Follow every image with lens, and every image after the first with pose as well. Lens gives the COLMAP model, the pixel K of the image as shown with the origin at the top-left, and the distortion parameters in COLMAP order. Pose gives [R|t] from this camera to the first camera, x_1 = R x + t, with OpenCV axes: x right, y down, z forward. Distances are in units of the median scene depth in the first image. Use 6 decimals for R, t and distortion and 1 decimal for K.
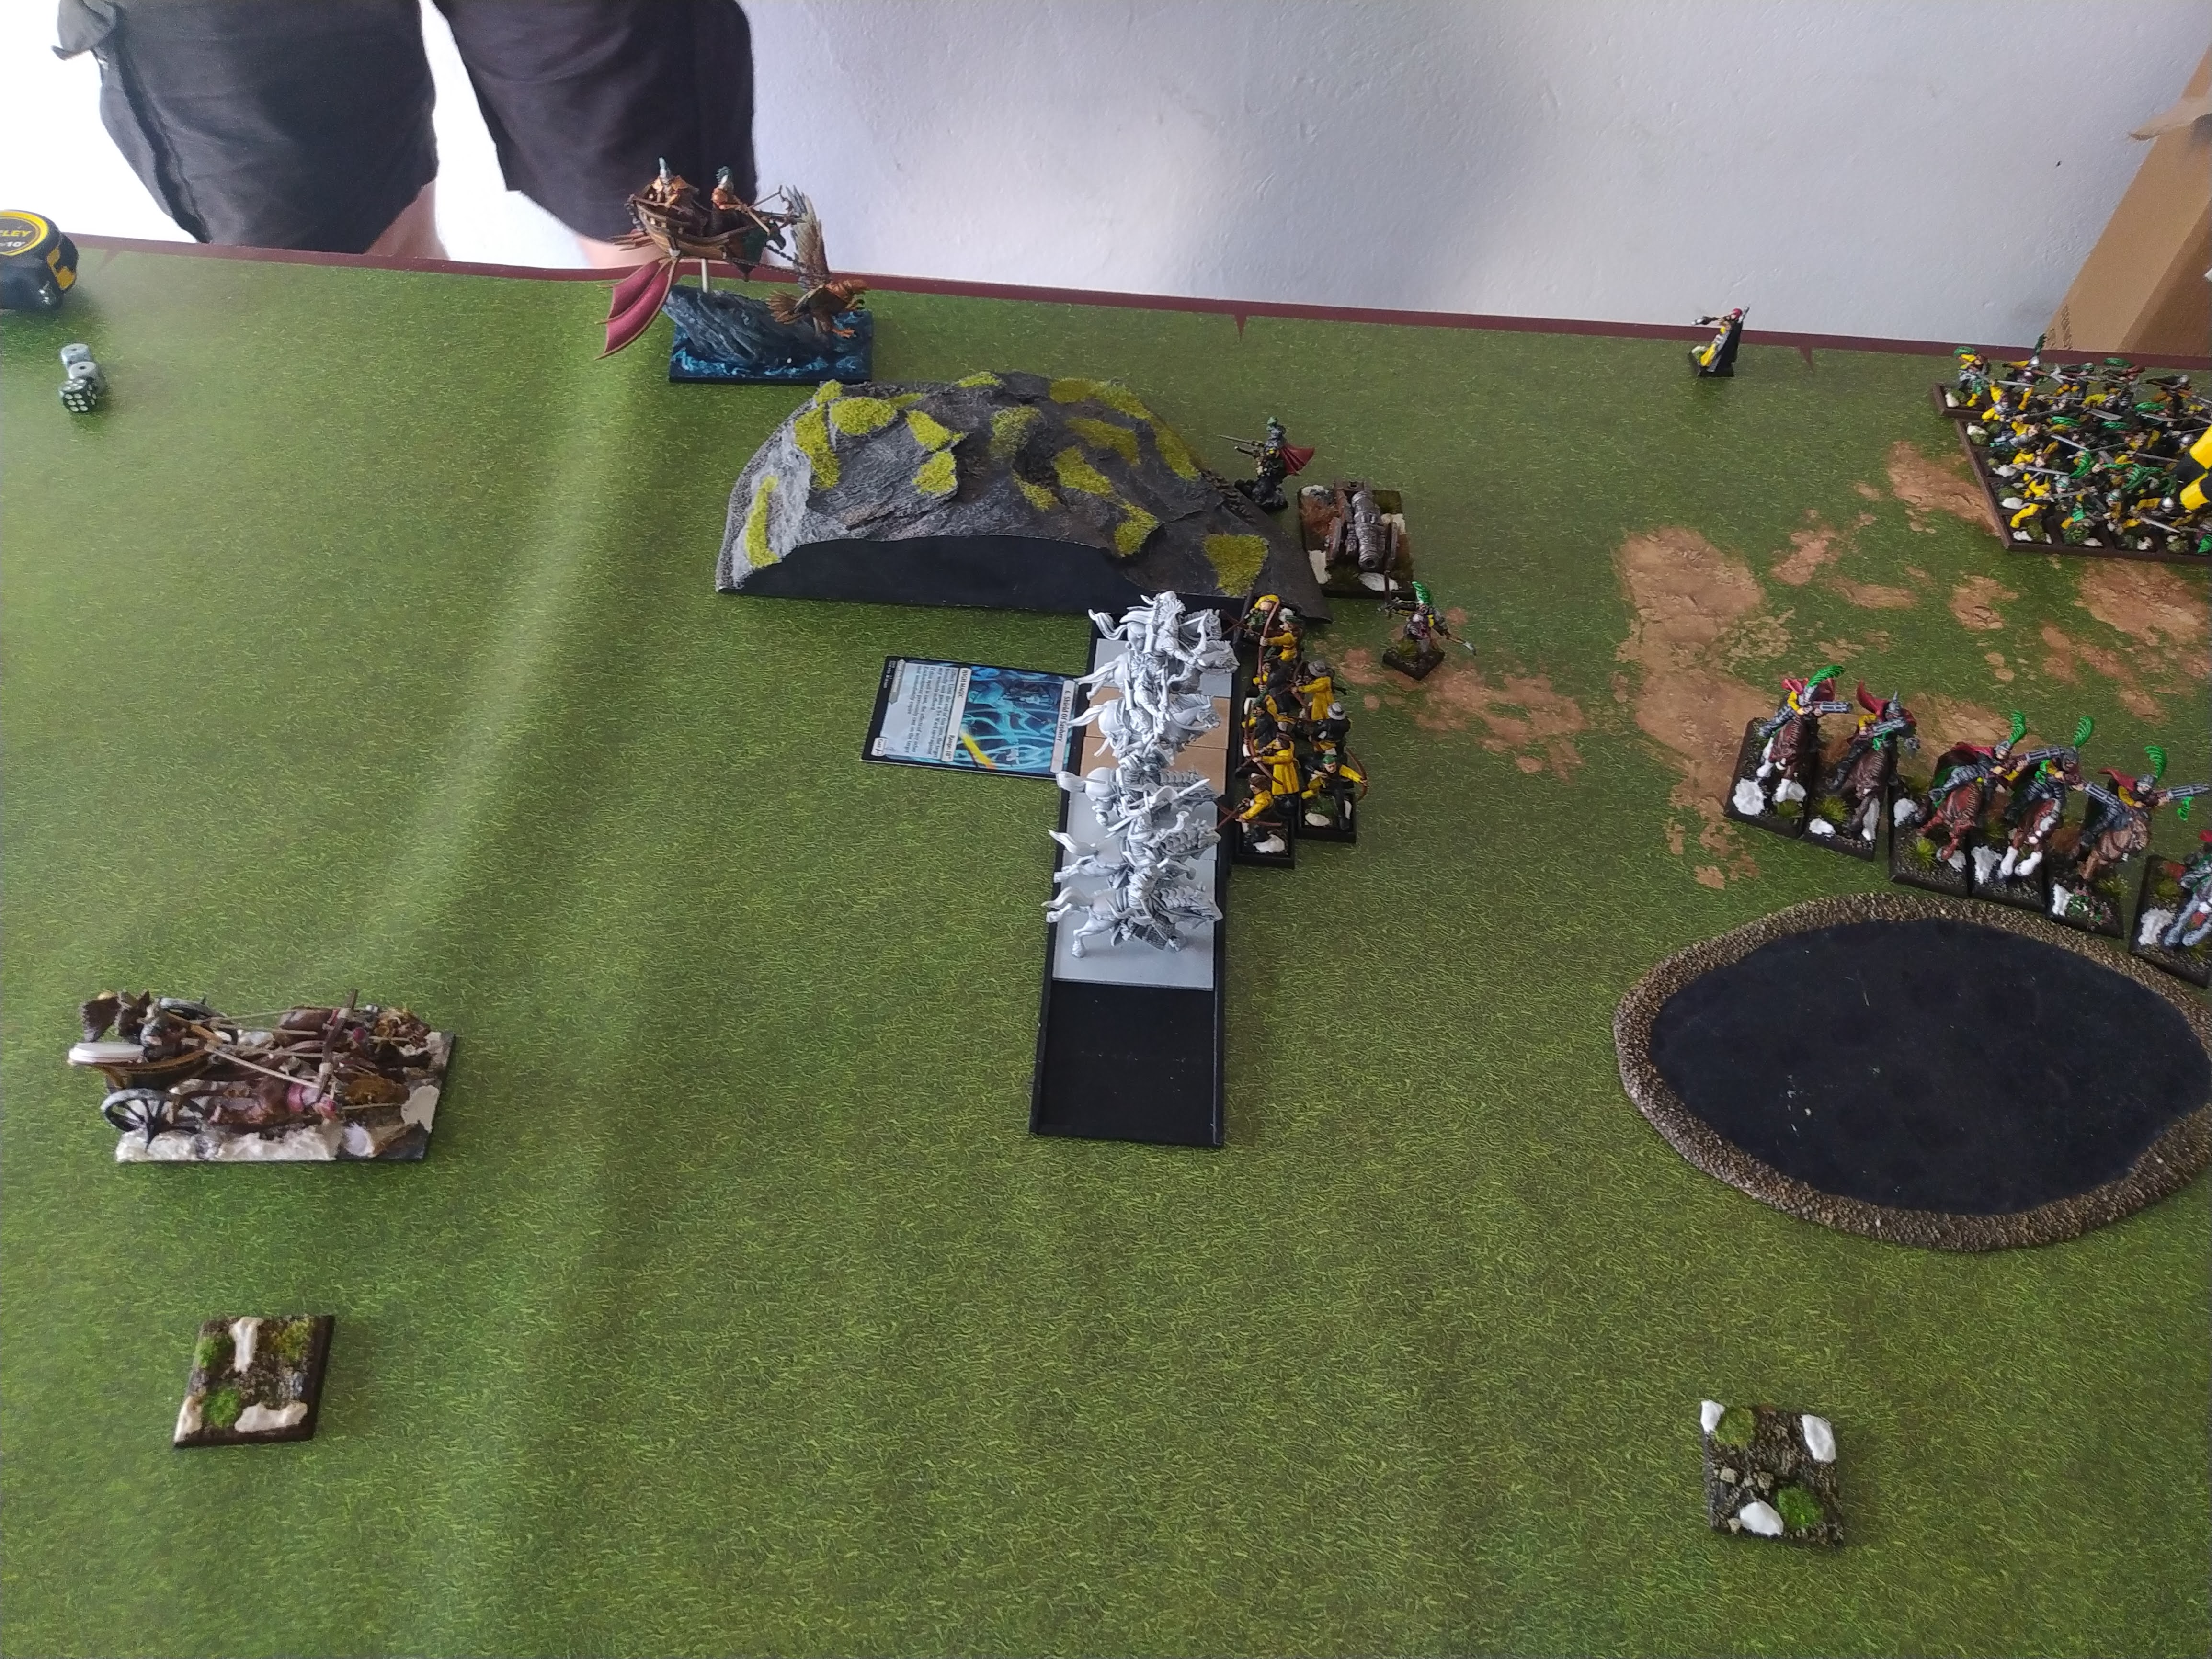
lens RADIAL K [[1678.9, 0, 1113.9], [0, 1678.9, 834.8], [0, 0, 1]] dist [0.061115, -0.097171]
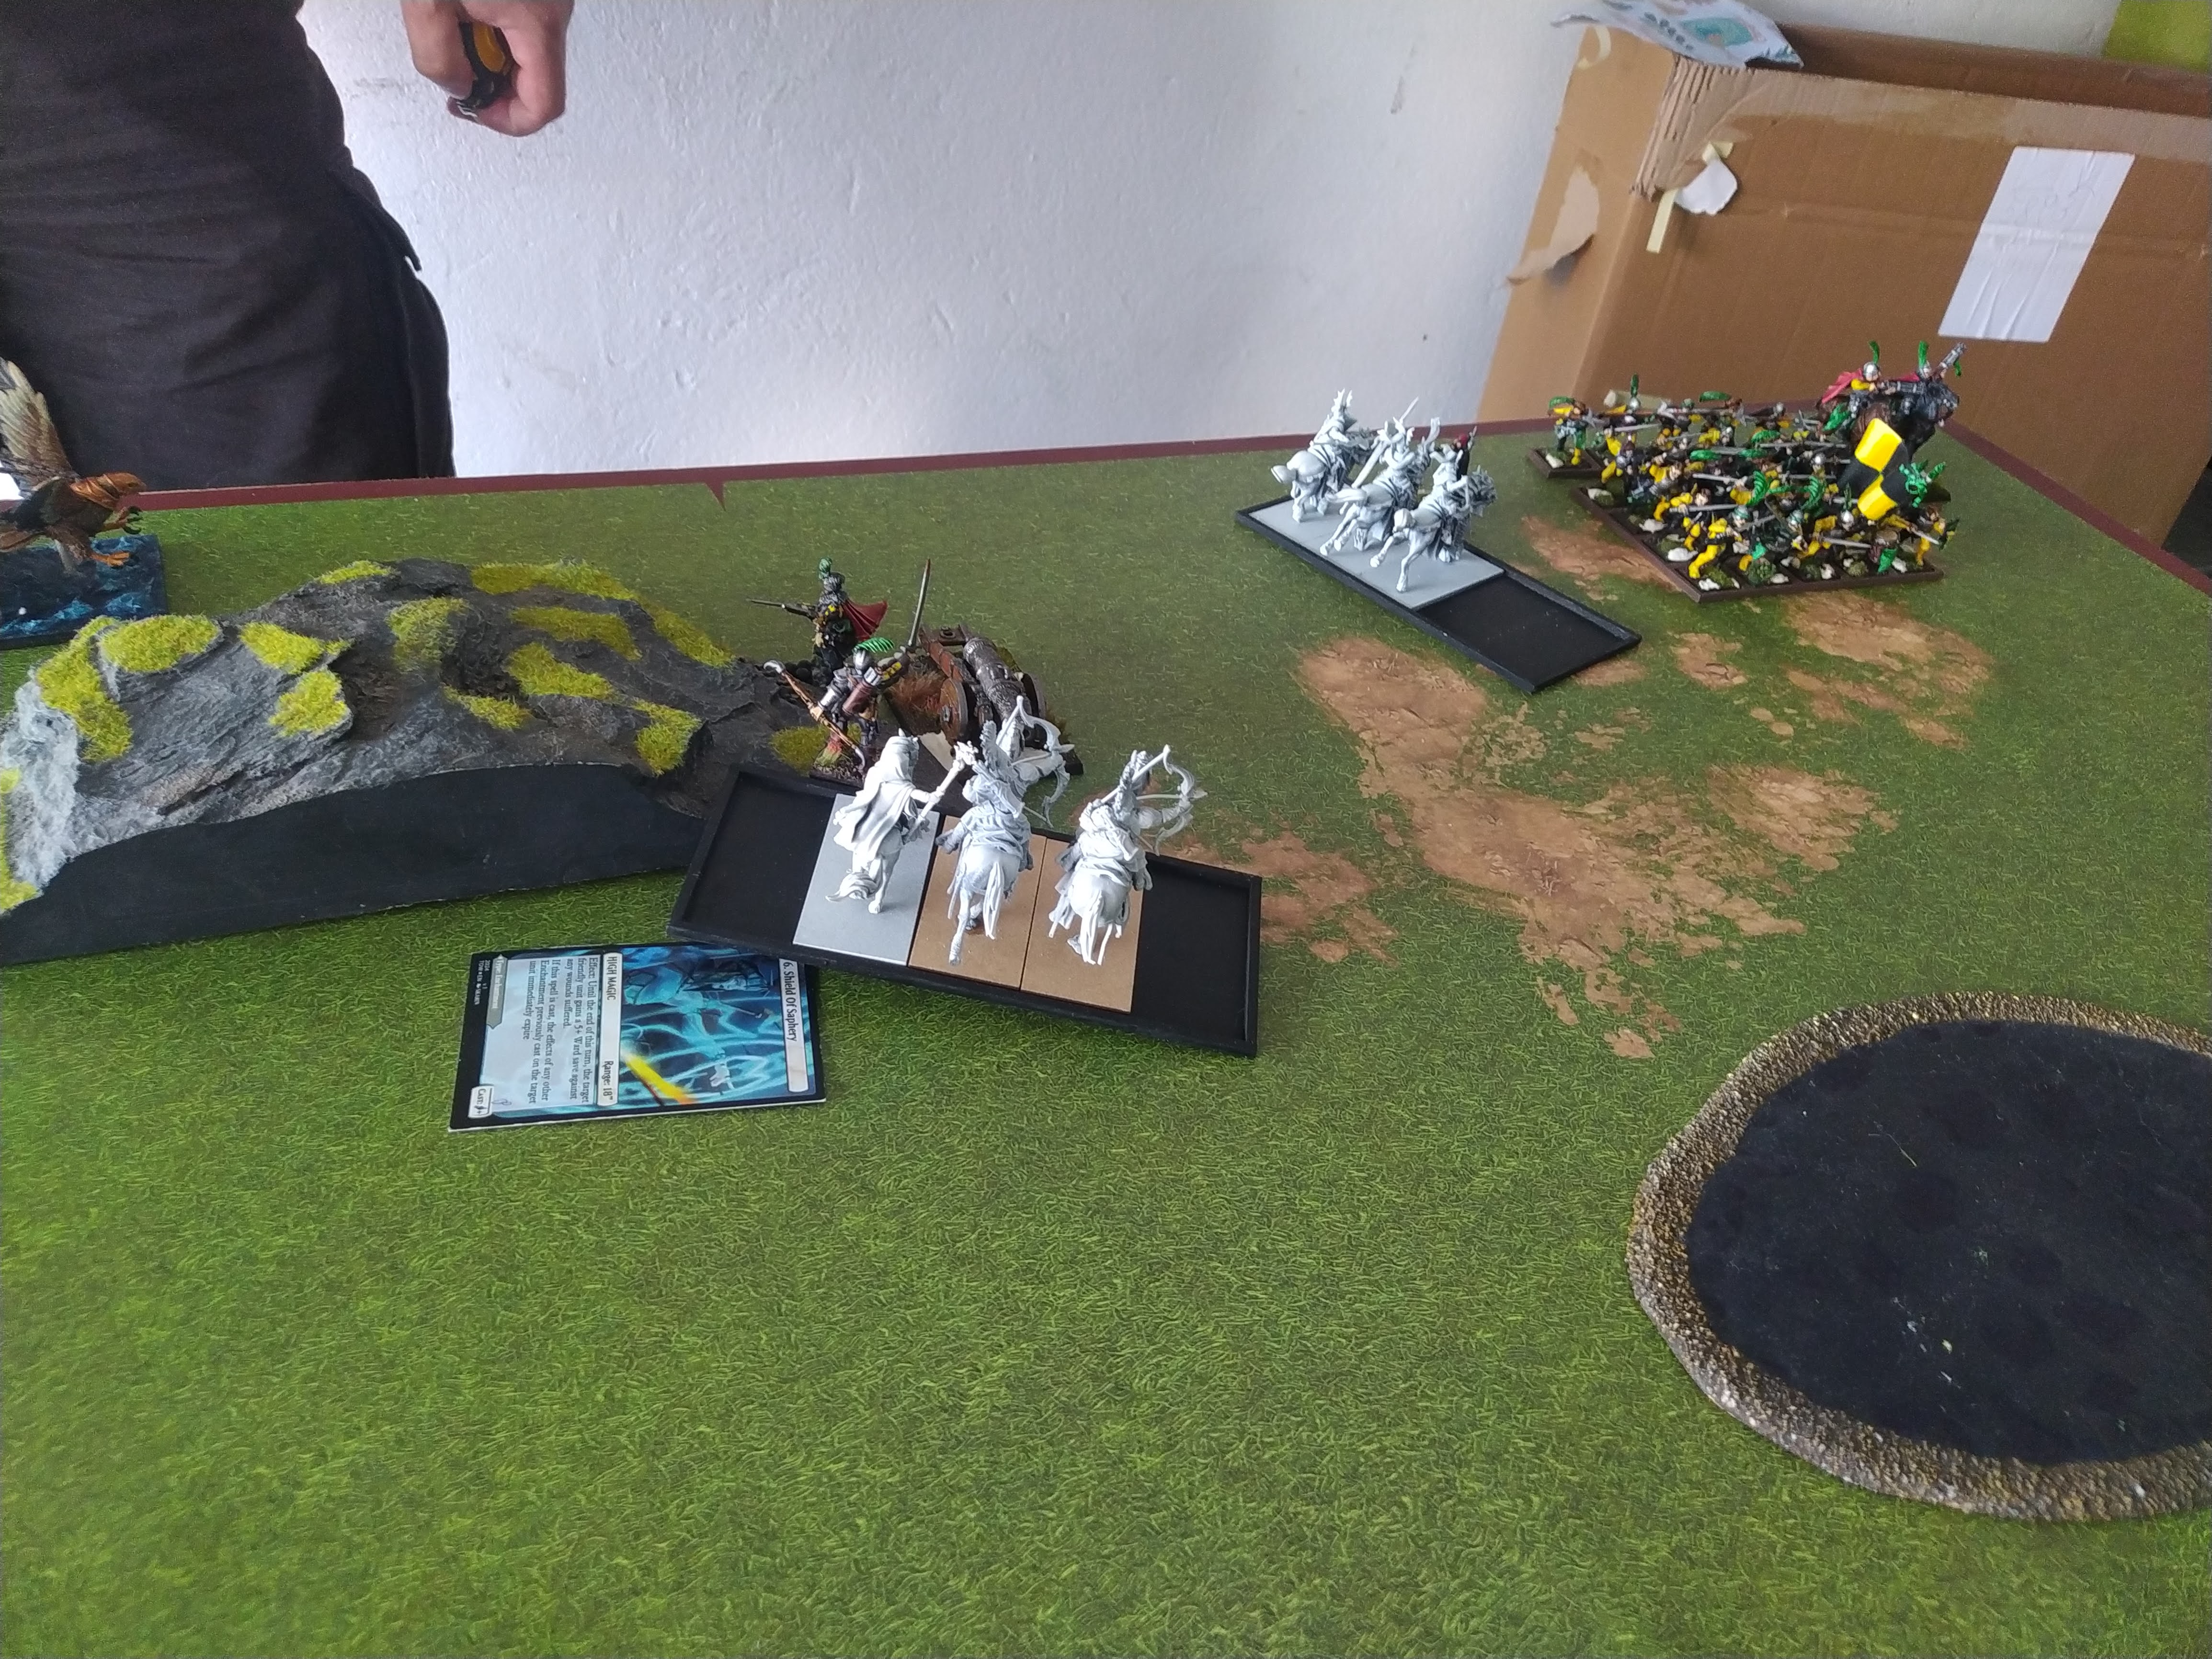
lens RADIAL K [[1678.9, 0, 1105.4], [0, 1678.9, 829.4], [0, 0, 1]] dist [0.061115, -0.097171]
pose [[0.920685, -0.189680, 0.341117, -0.065250], [0.253312, 0.955288, -0.152503, -0.008190], [-0.296939, 0.226816, 0.927568, 0.403145]]
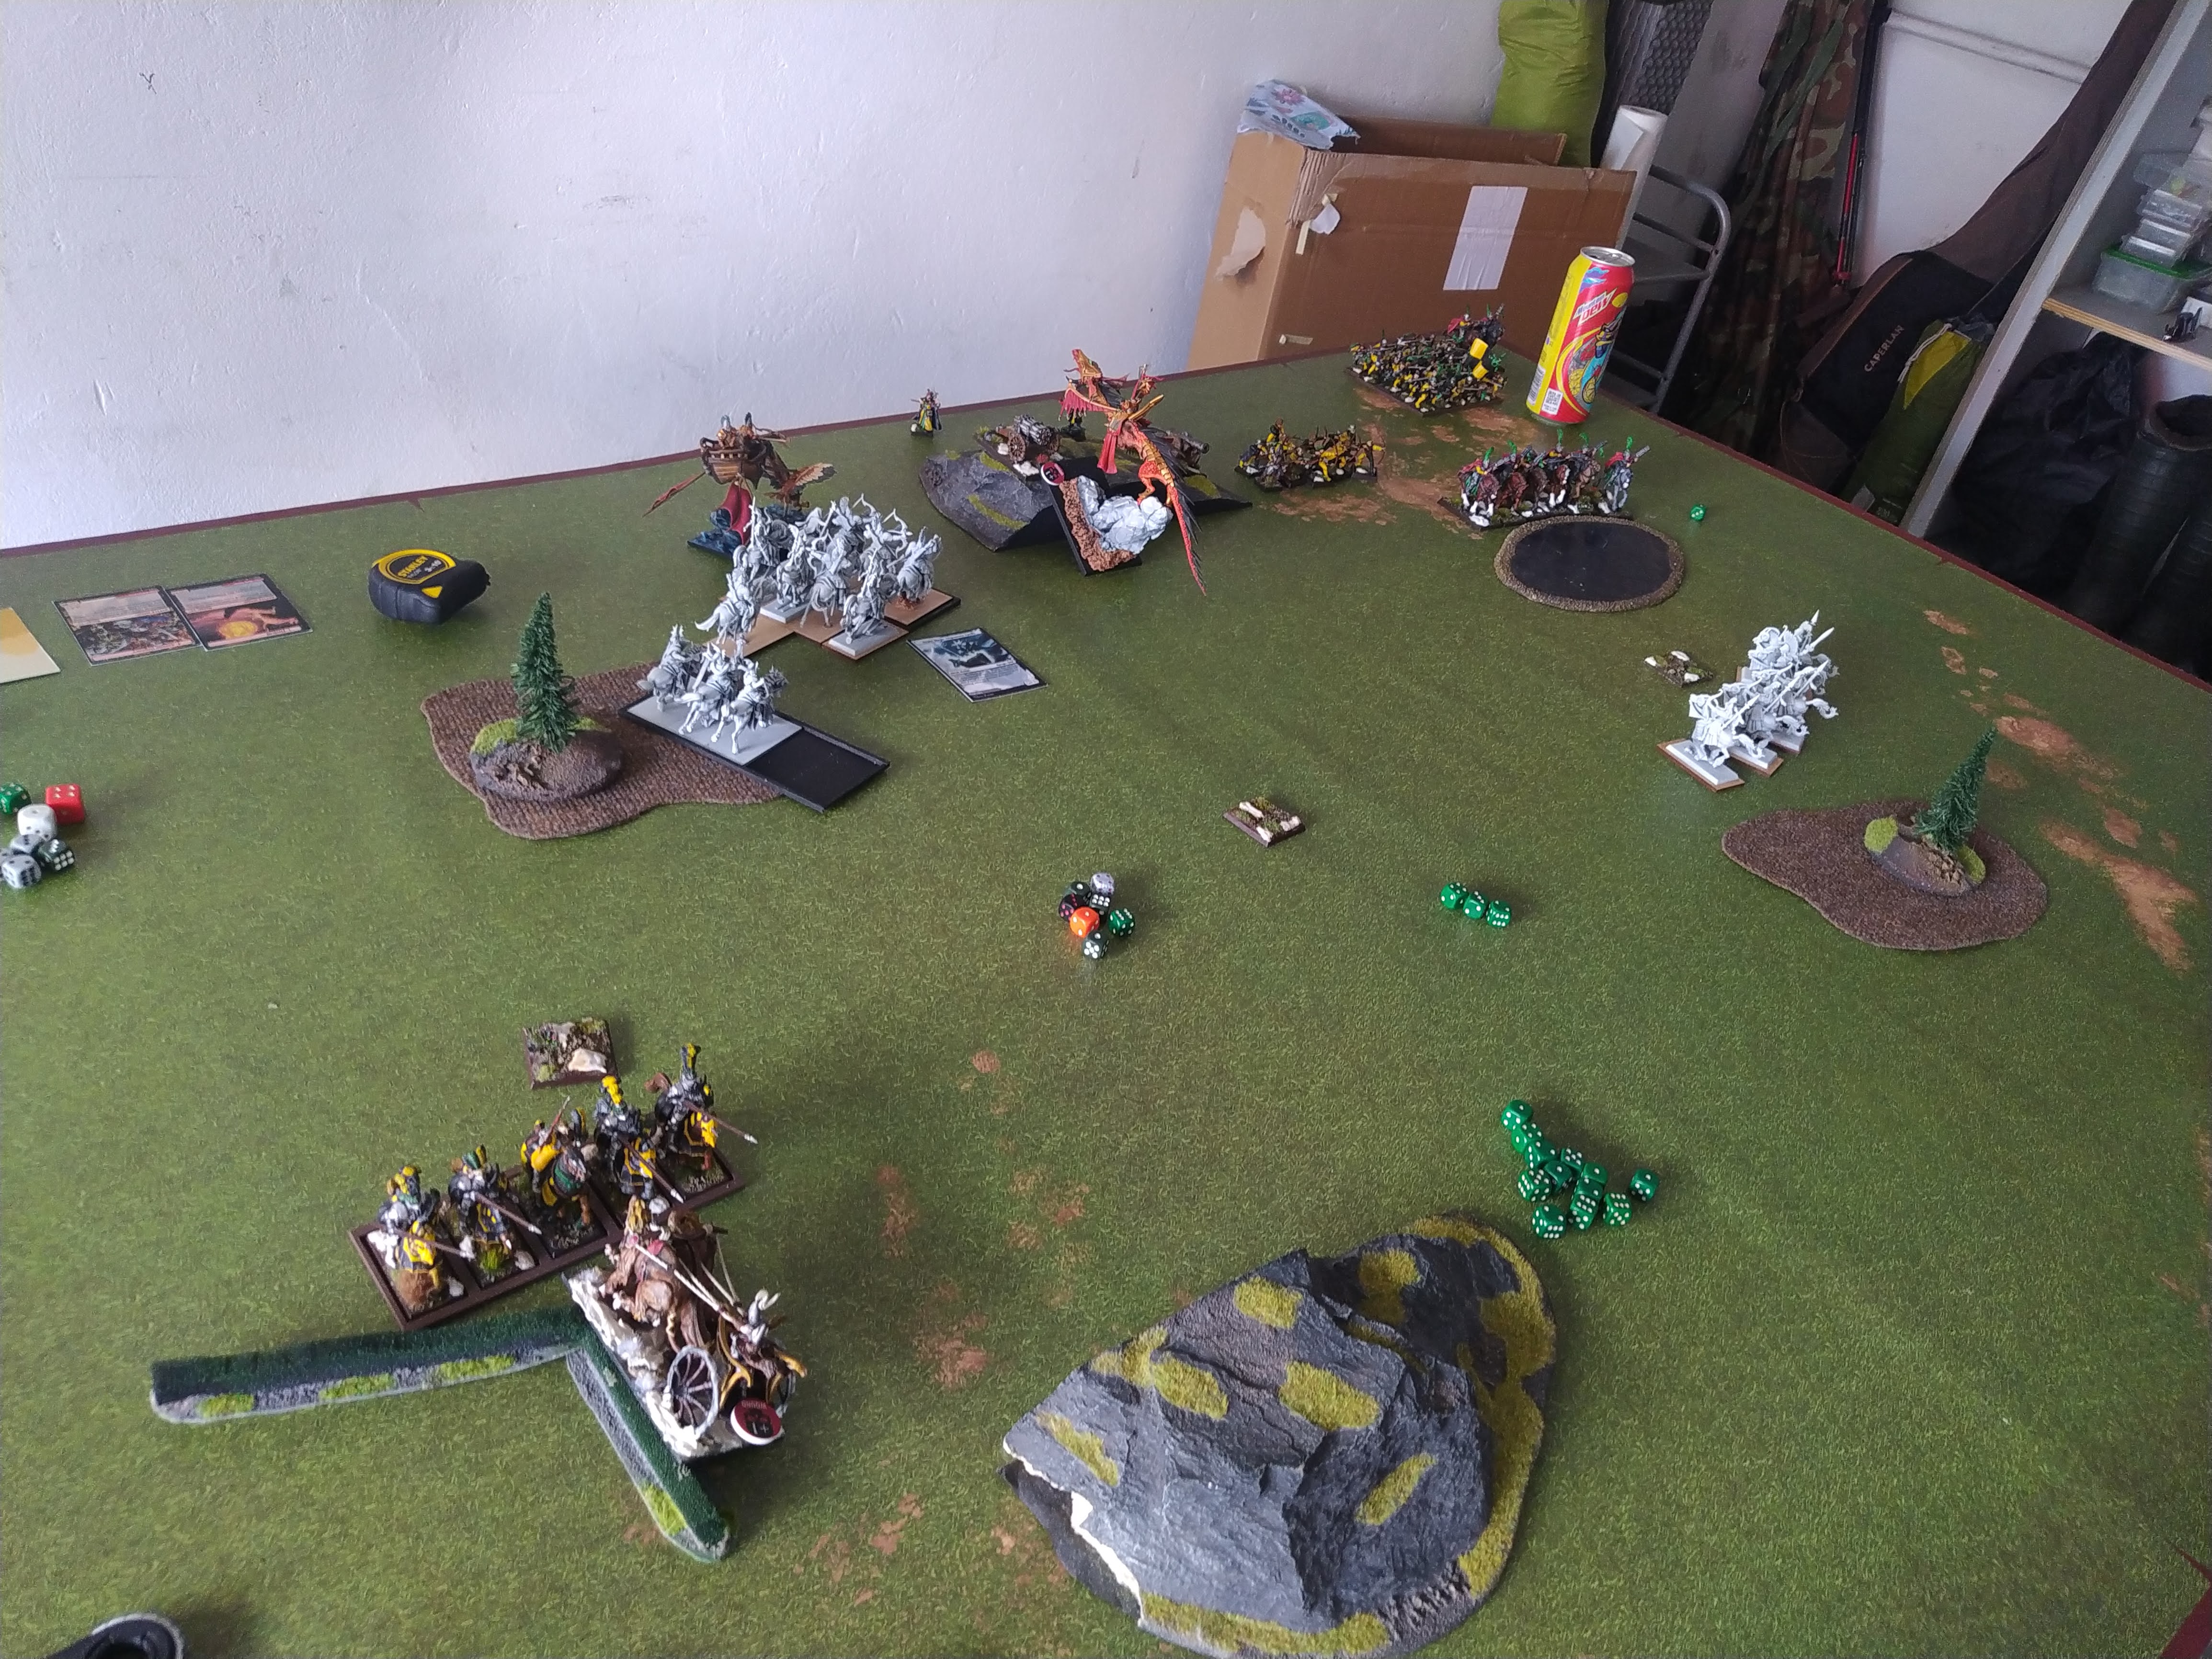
lens RADIAL K [[1678.9, 0, 1102.0], [0, 1678.9, 839.7], [0, 0, 1]] dist [0.061115, -0.097171]
pose [[0.744040, -0.332347, 0.579612, -1.444193], [0.425524, 0.904526, -0.027589, 0.240057], [-0.515105, 0.267167, 0.814425, -0.453752]]
